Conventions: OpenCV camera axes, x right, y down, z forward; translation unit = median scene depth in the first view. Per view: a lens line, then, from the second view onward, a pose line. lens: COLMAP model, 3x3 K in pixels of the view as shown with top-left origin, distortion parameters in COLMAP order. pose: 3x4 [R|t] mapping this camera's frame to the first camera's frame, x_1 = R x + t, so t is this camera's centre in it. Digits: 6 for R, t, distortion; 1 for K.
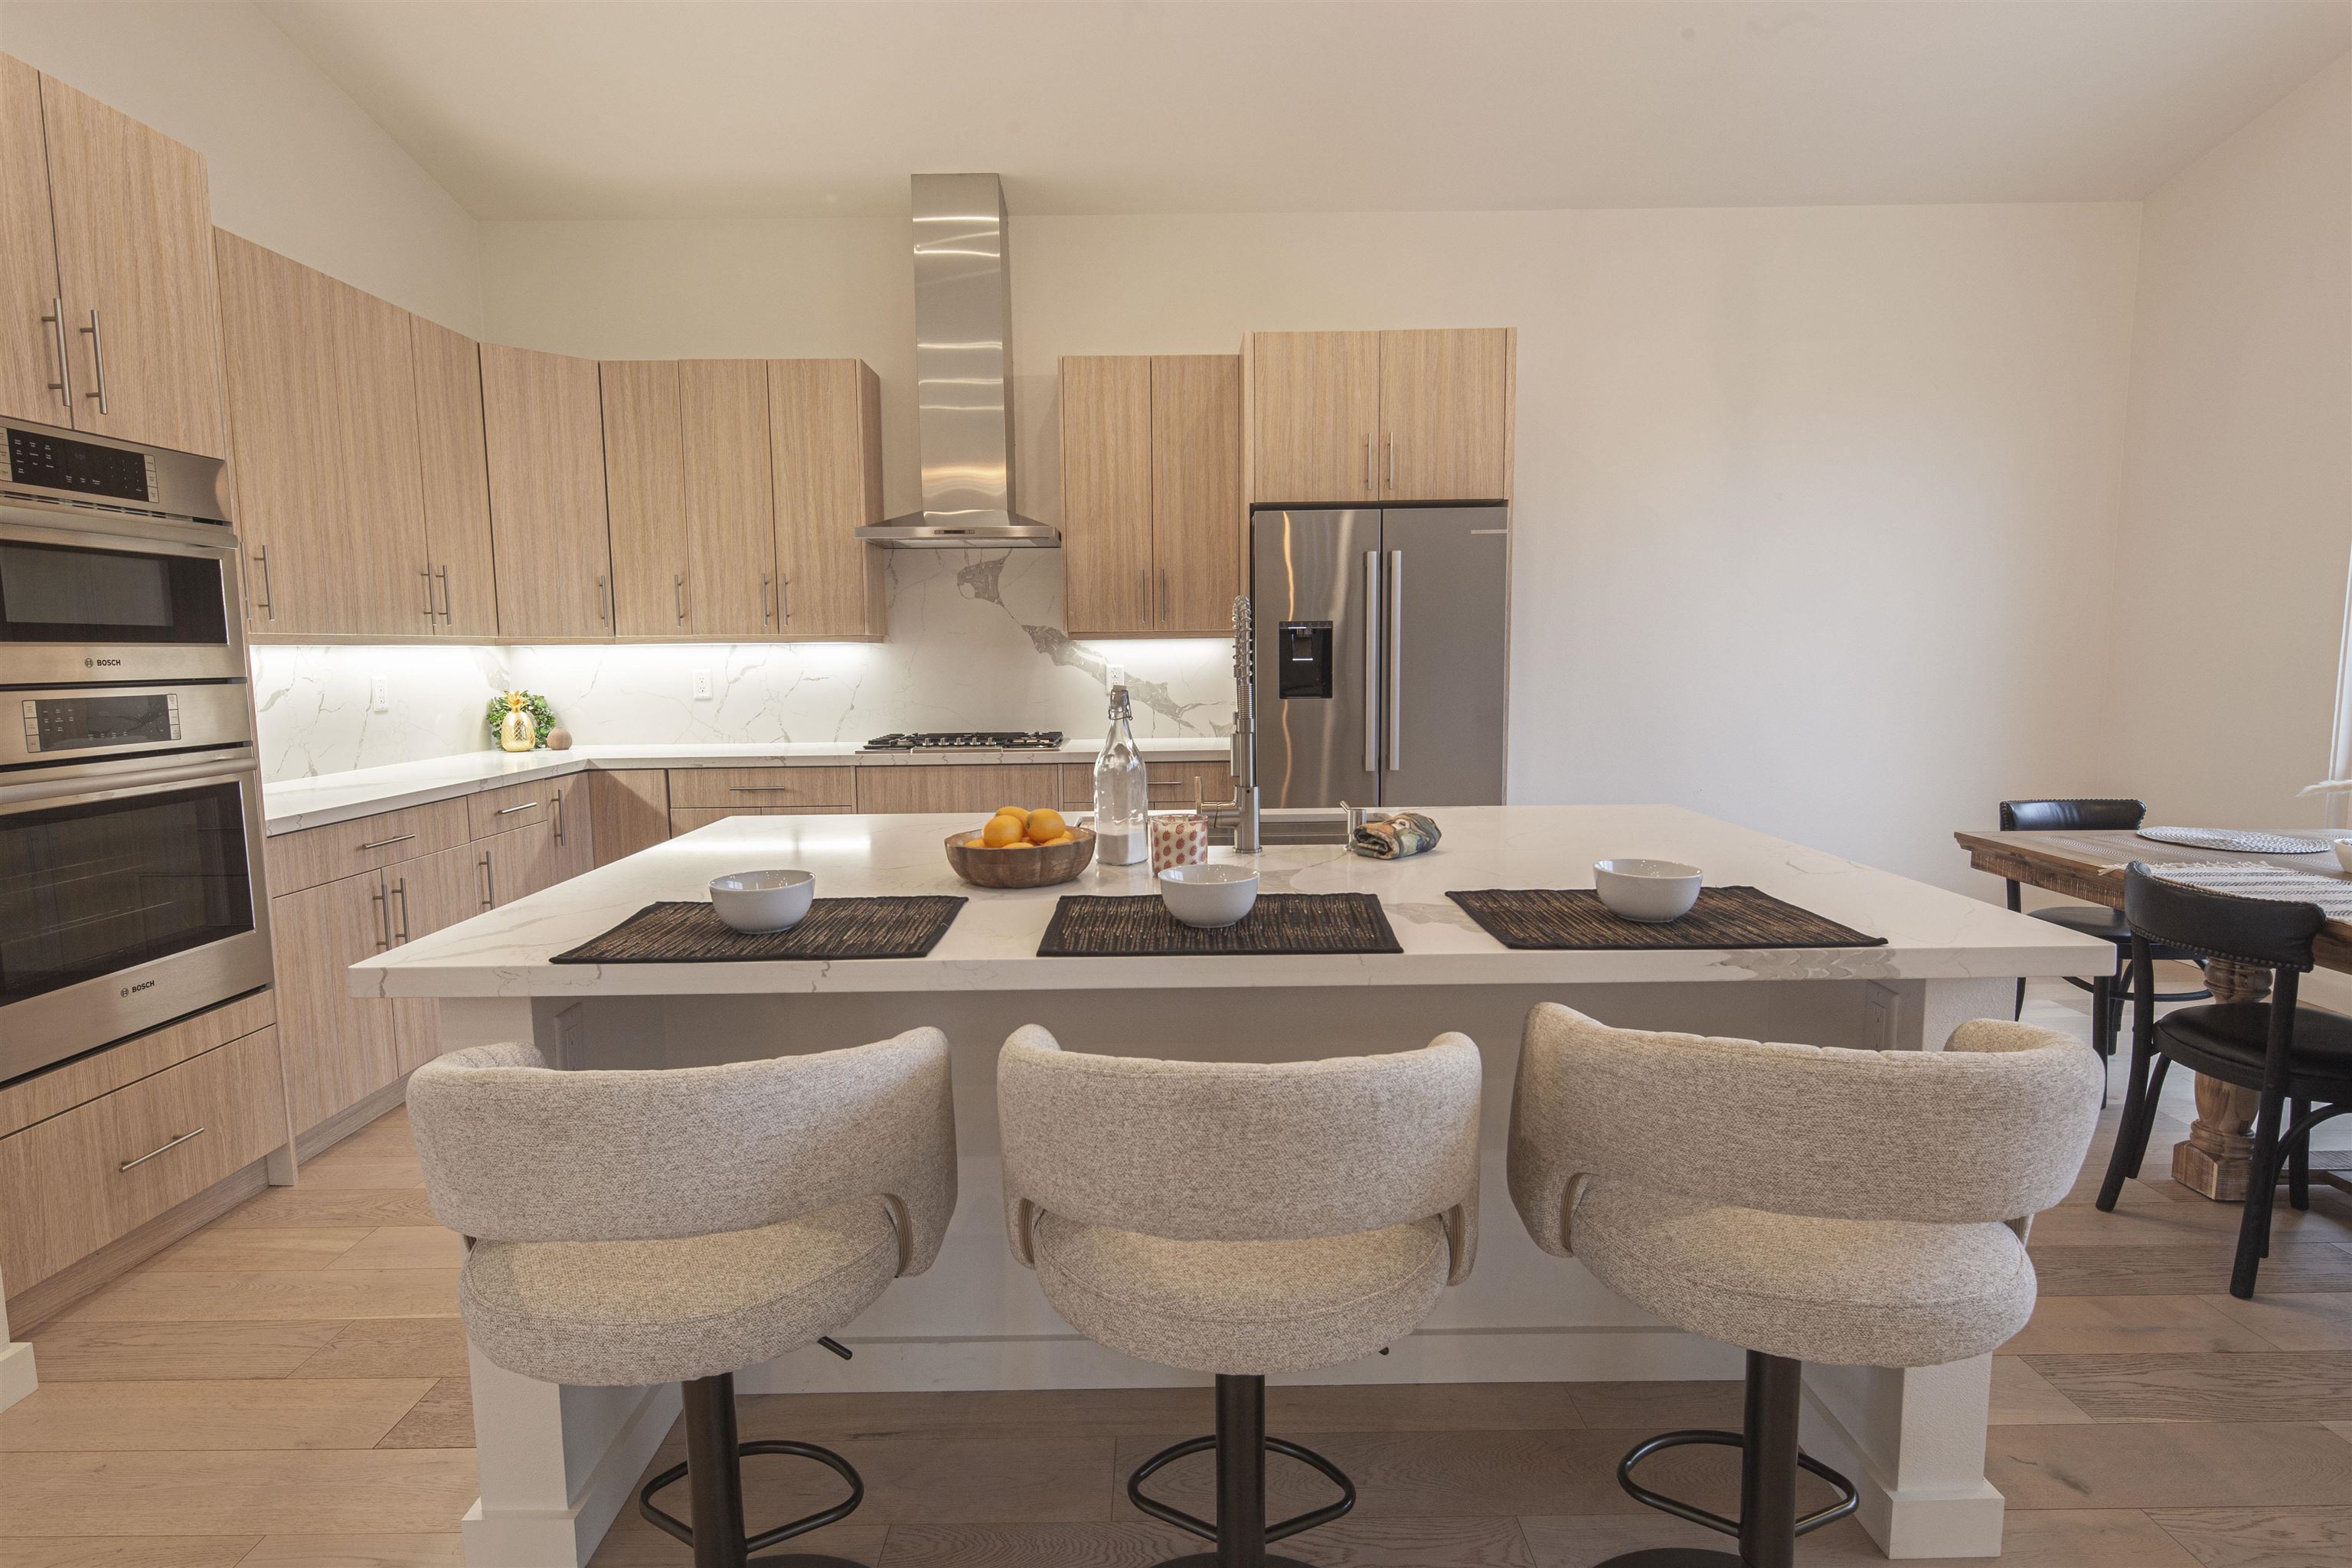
lens RADIAL K [[1167.9, 0, 1164.0], [0, 1167.9, 773.5], [0, 0, 1]] dist [0.001488, -0.001744]
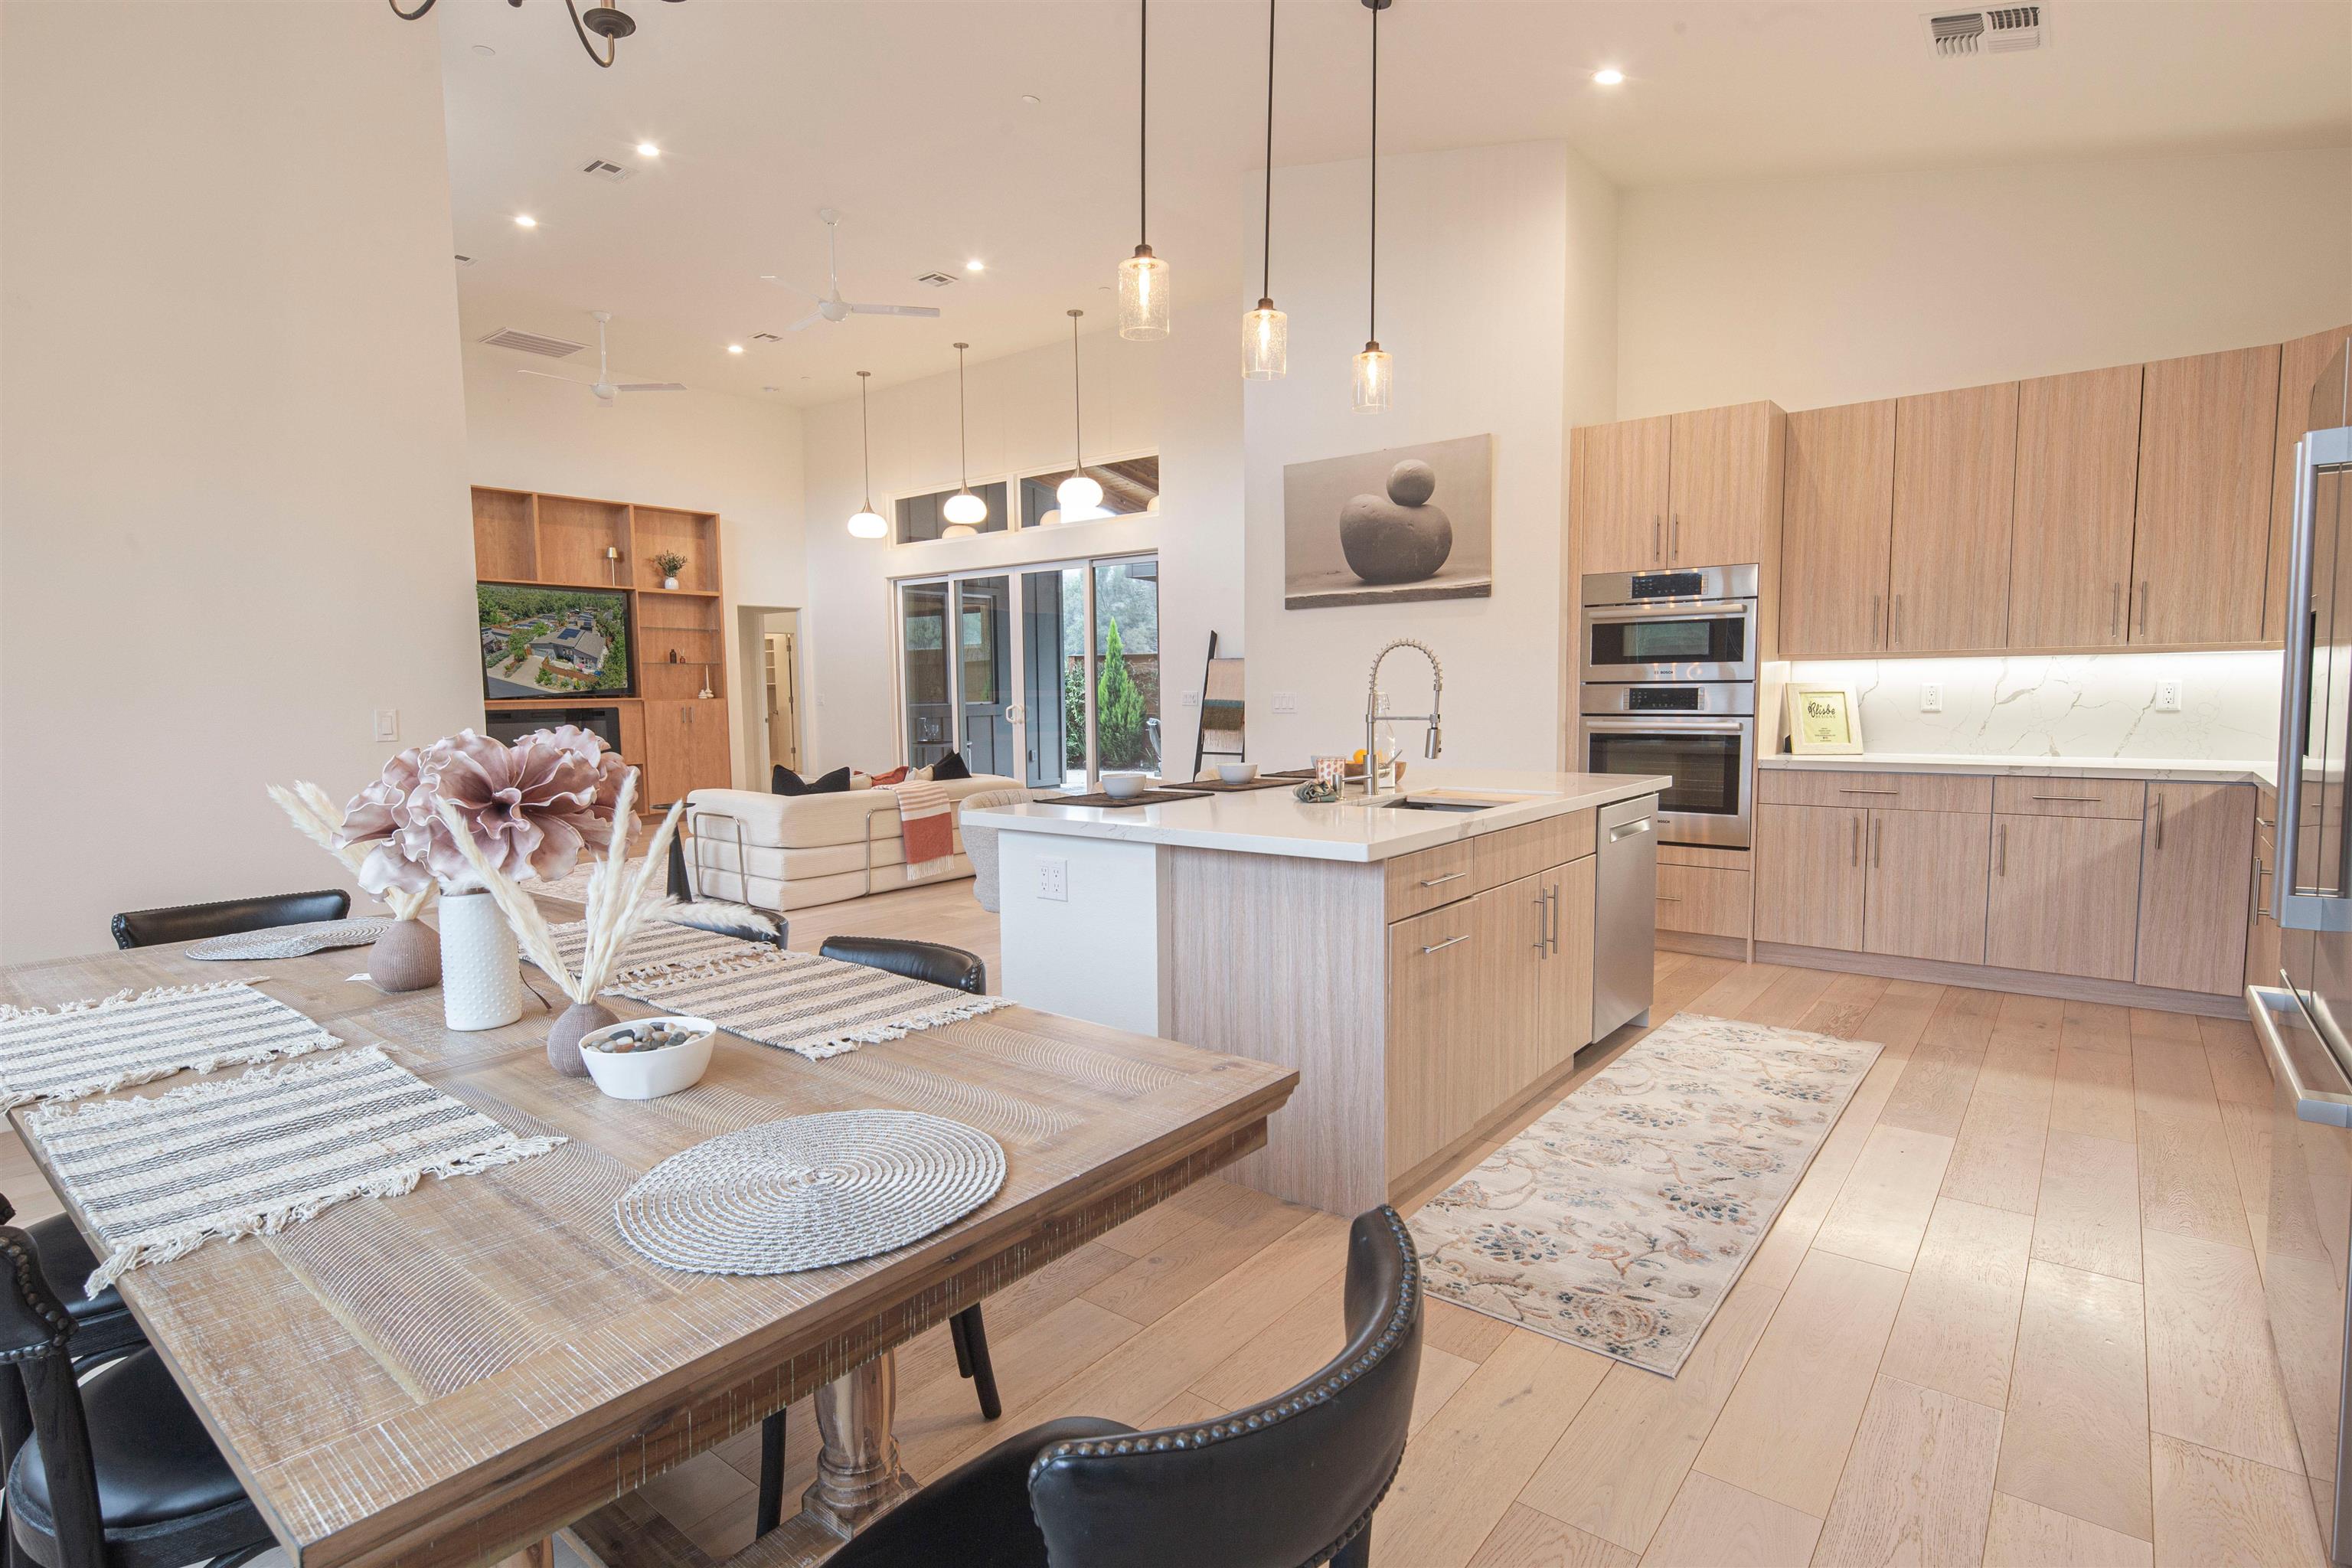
lens RADIAL K [[1167.9, 0, 1164.0], [0, 1167.9, 773.5], [0, 0, 1]] dist [0.001488, -0.001744]
pose [[-0.628201, 0.076518, -0.774280, 0.799670], [-0.062085, 0.987049, 0.147916, -0.097880], [0.775570, 0.140992, -0.615314, 0.928844]]
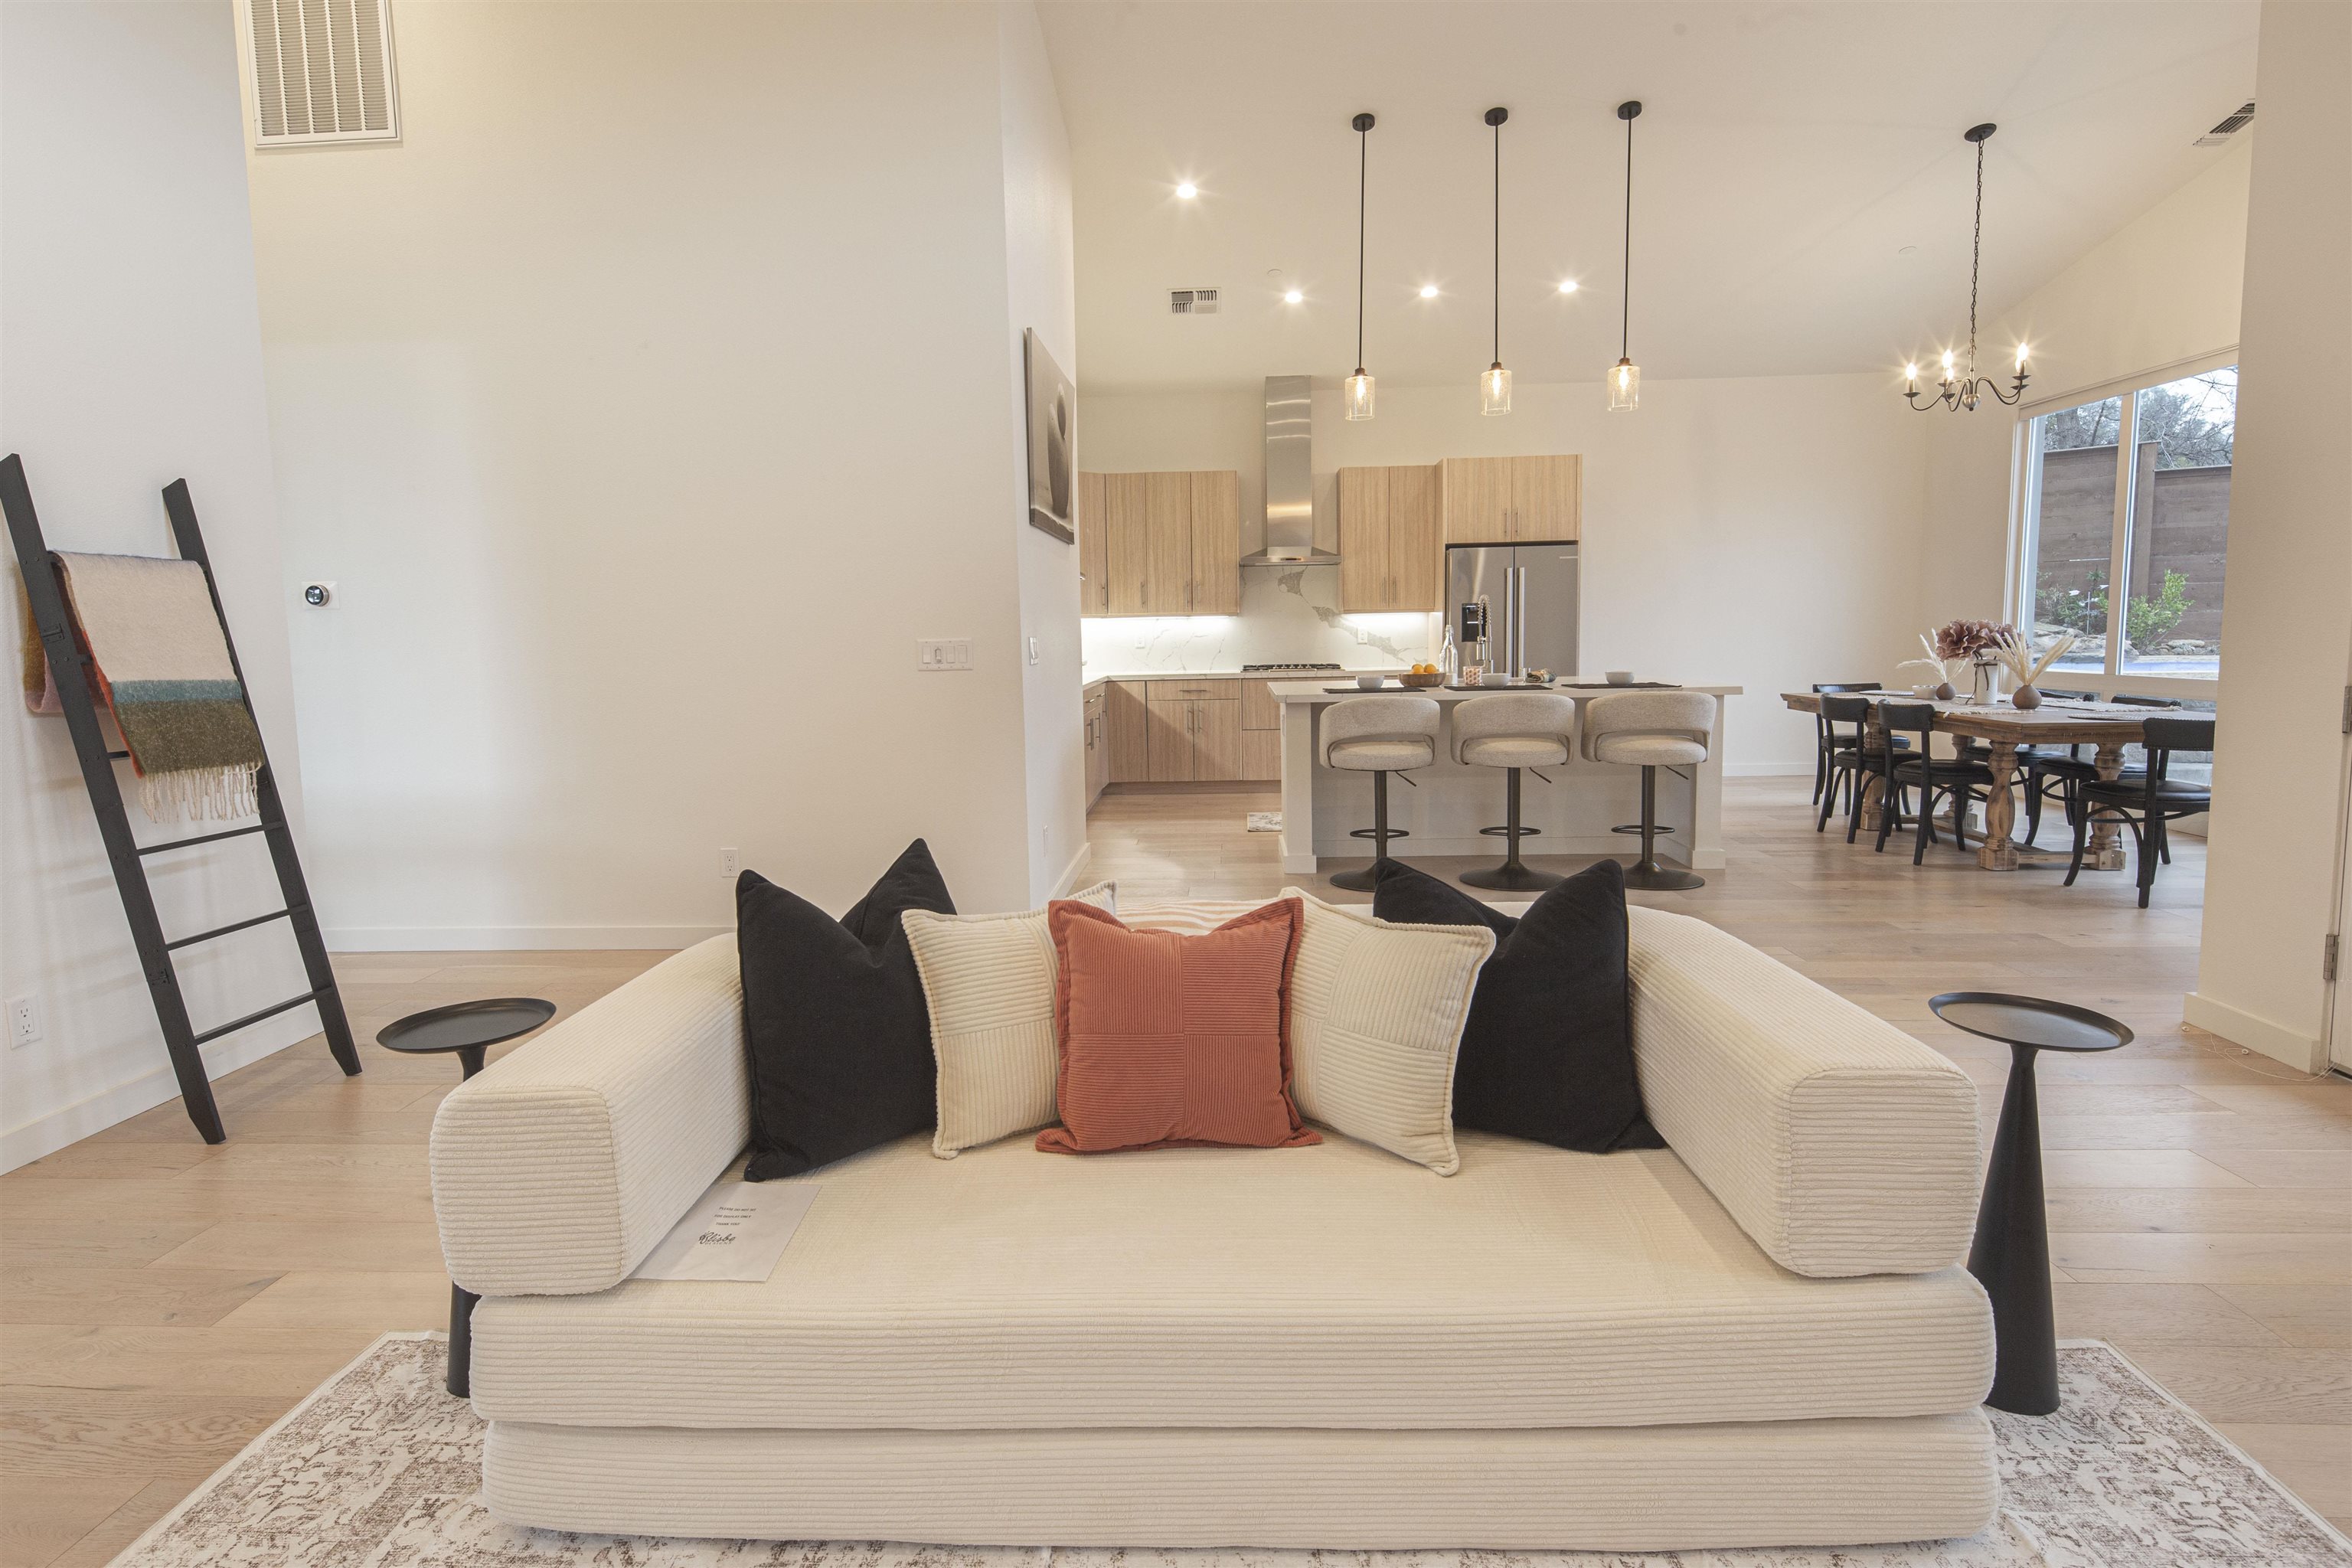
lens RADIAL K [[1196.6, 0, 1146.6], [0, 1196.6, 745.2], [0, 0, 1]] dist [0.001073, -0.000300]
pose [[0.998270, -0.003481, -0.058693, -0.318958], [0.002904, 0.999947, -0.009908, 0.131031], [0.058724, 0.009721, 0.998227, -1.068338]]
